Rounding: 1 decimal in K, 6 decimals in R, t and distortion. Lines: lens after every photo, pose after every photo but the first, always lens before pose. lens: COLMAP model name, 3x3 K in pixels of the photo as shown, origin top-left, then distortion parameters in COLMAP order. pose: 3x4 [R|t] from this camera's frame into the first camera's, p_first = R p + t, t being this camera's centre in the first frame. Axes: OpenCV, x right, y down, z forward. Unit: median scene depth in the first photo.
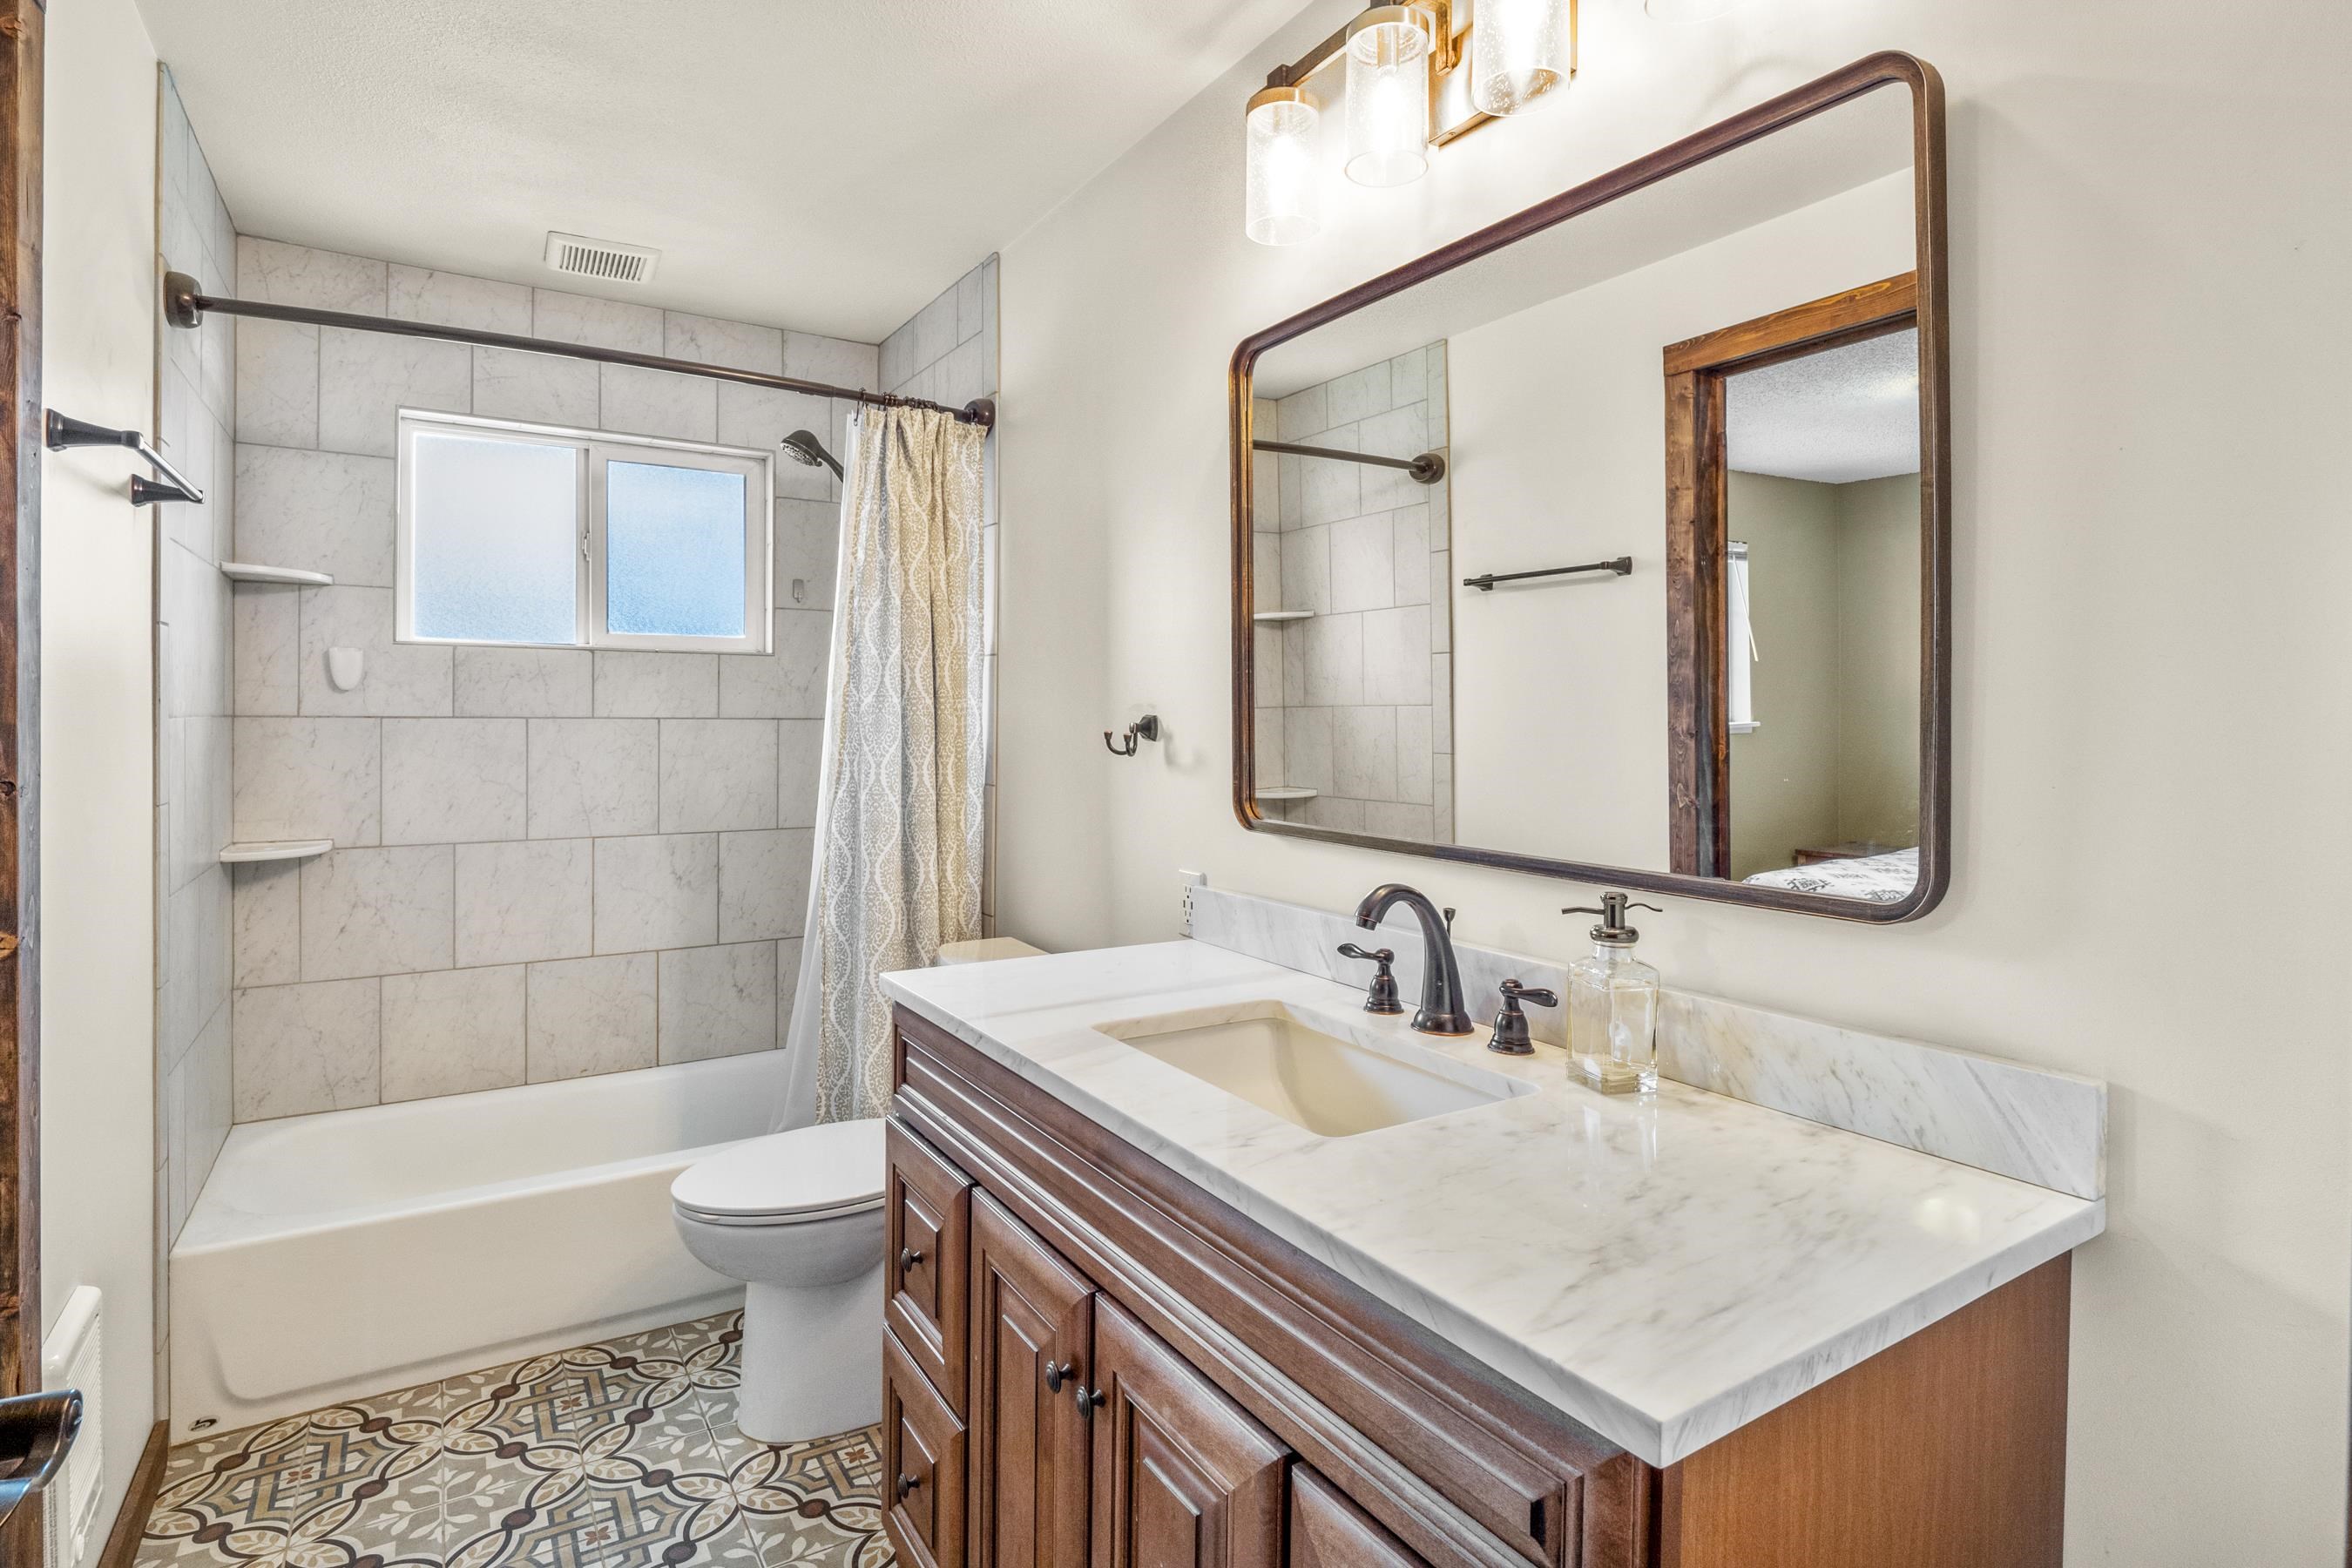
lens RADIAL K [[1168.4, 0, 1176.0], [0, 1168.4, 753.5], [0, 0, 1]] dist [-0.011207, -0.009224]
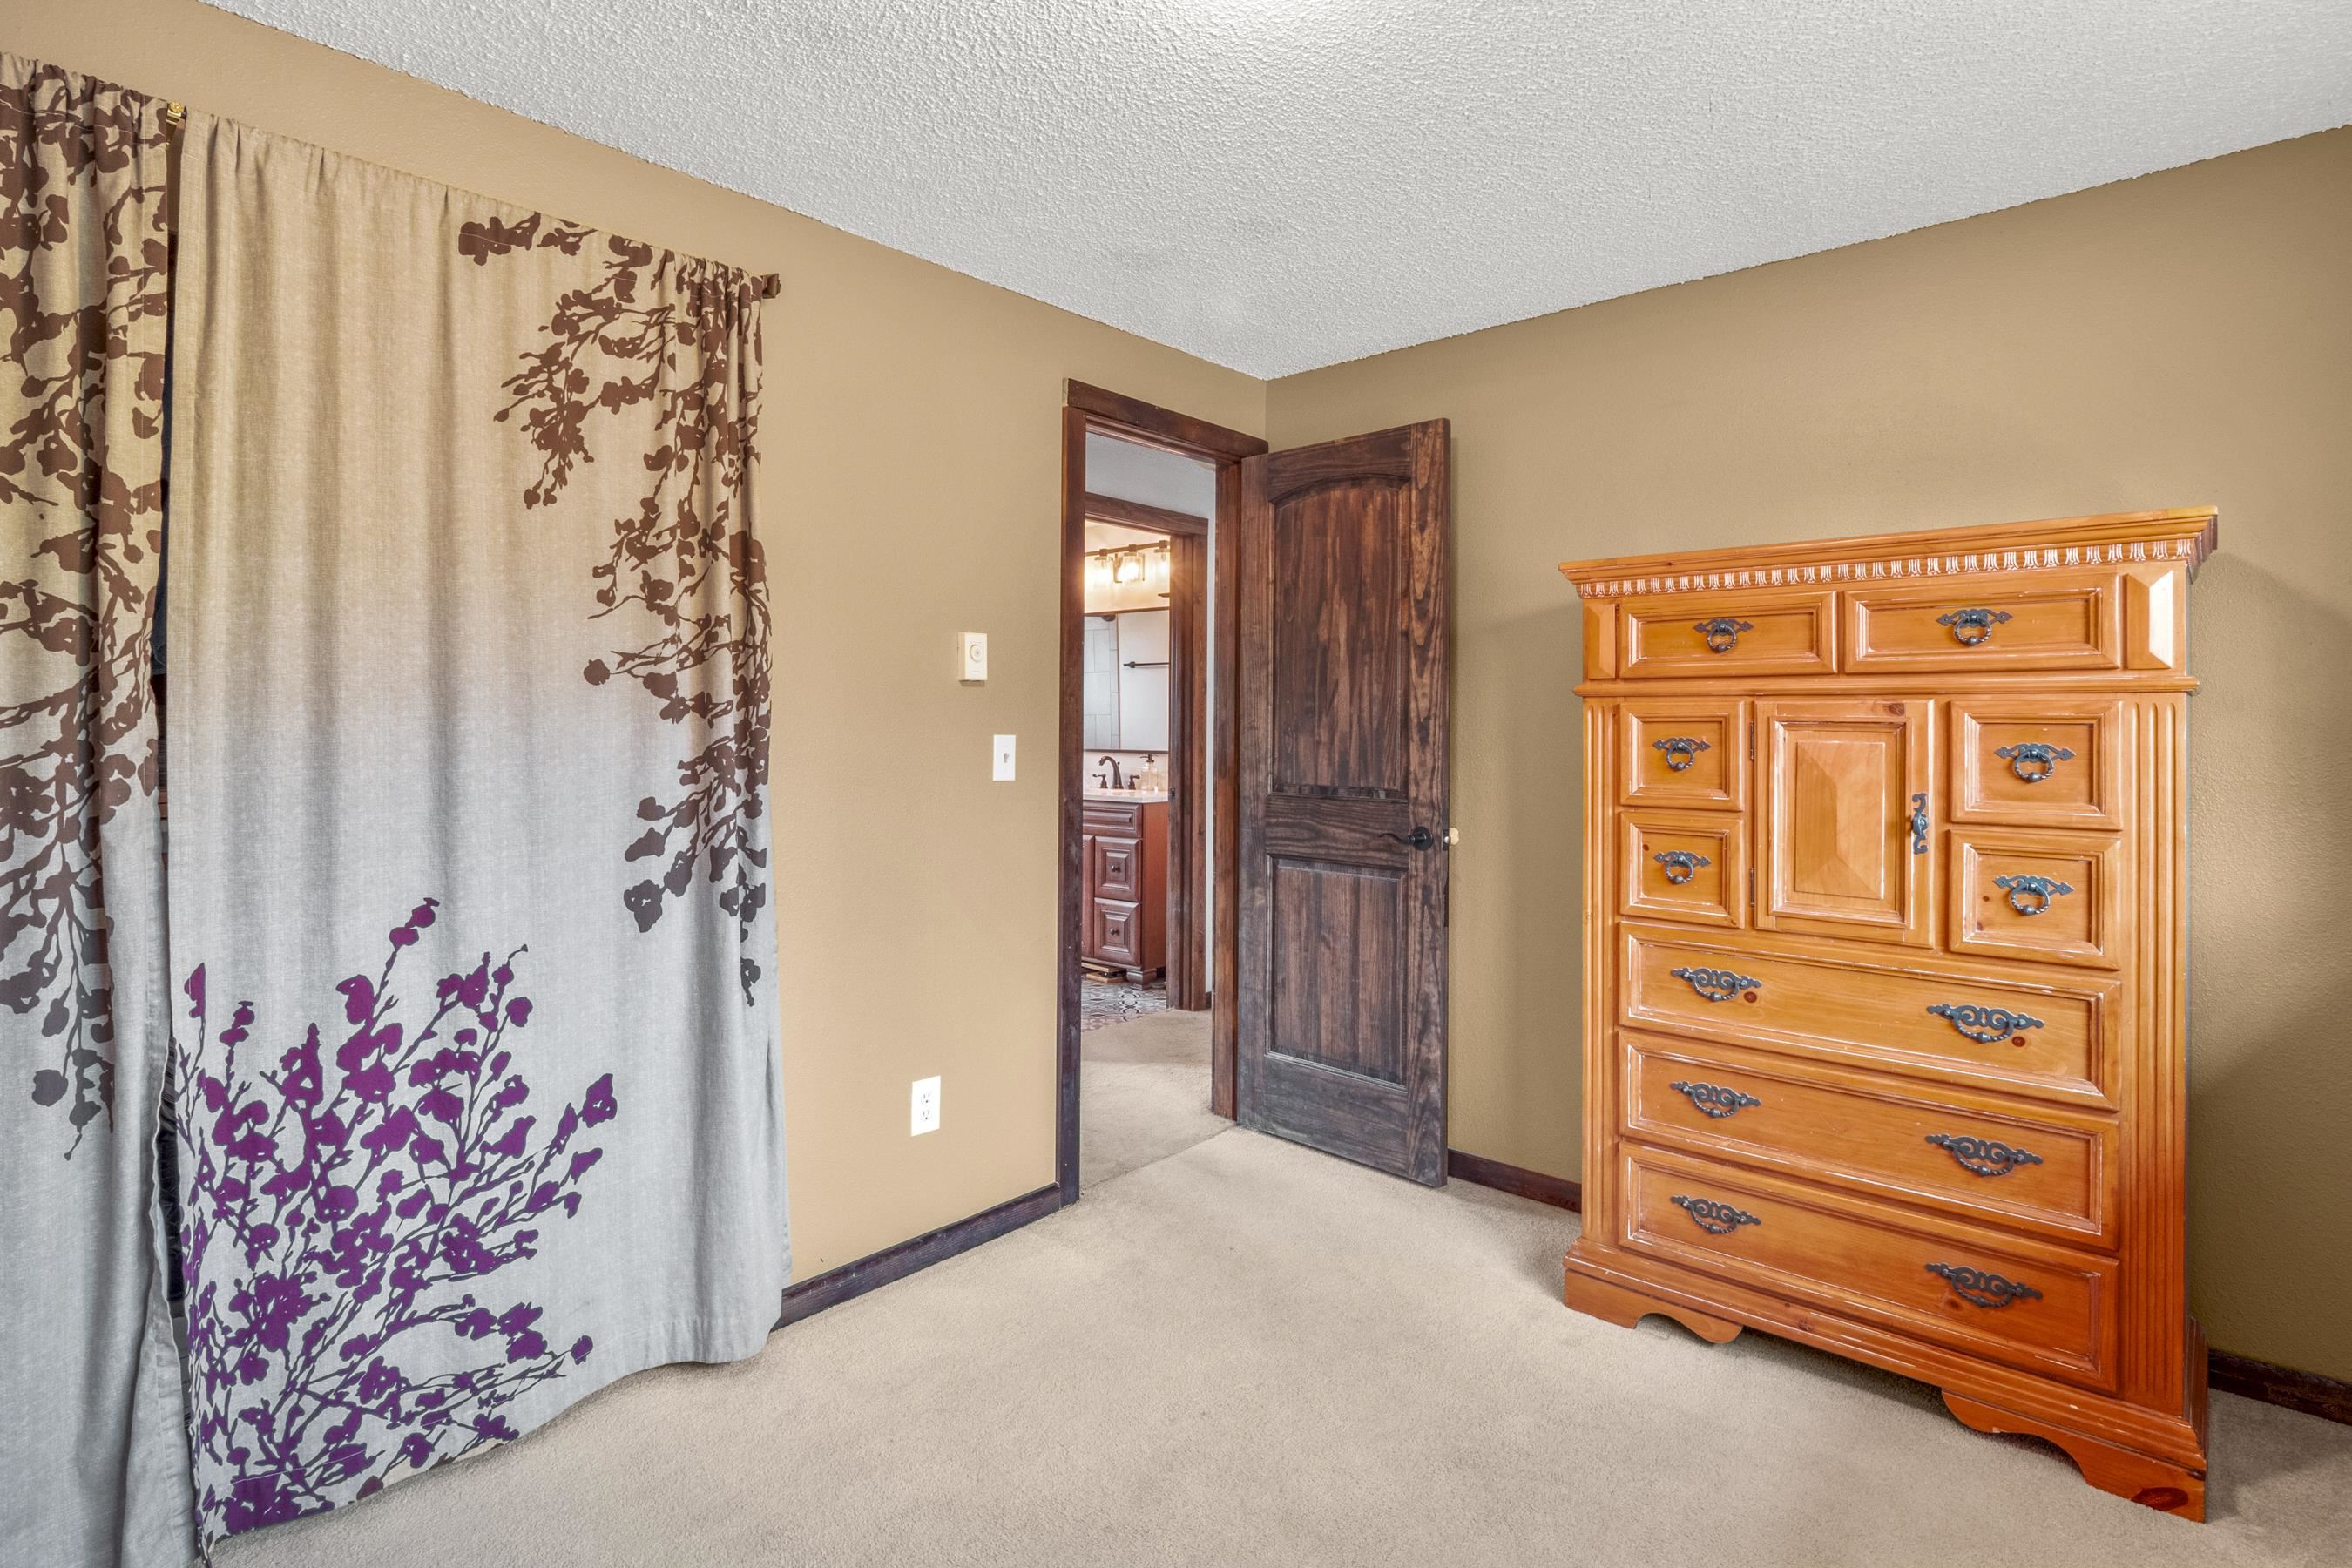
lens RADIAL K [[1168.4, 0, 1176.0], [0, 1168.4, 753.5], [0, 0, 1]] dist [-0.011207, -0.009224]
pose [[0.961162, -0.006808, 0.275901, -0.781742], [0.007835, 0.999966, -0.002619, 0.111293], [-0.275874, 0.004679, 0.961183, -3.333470]]
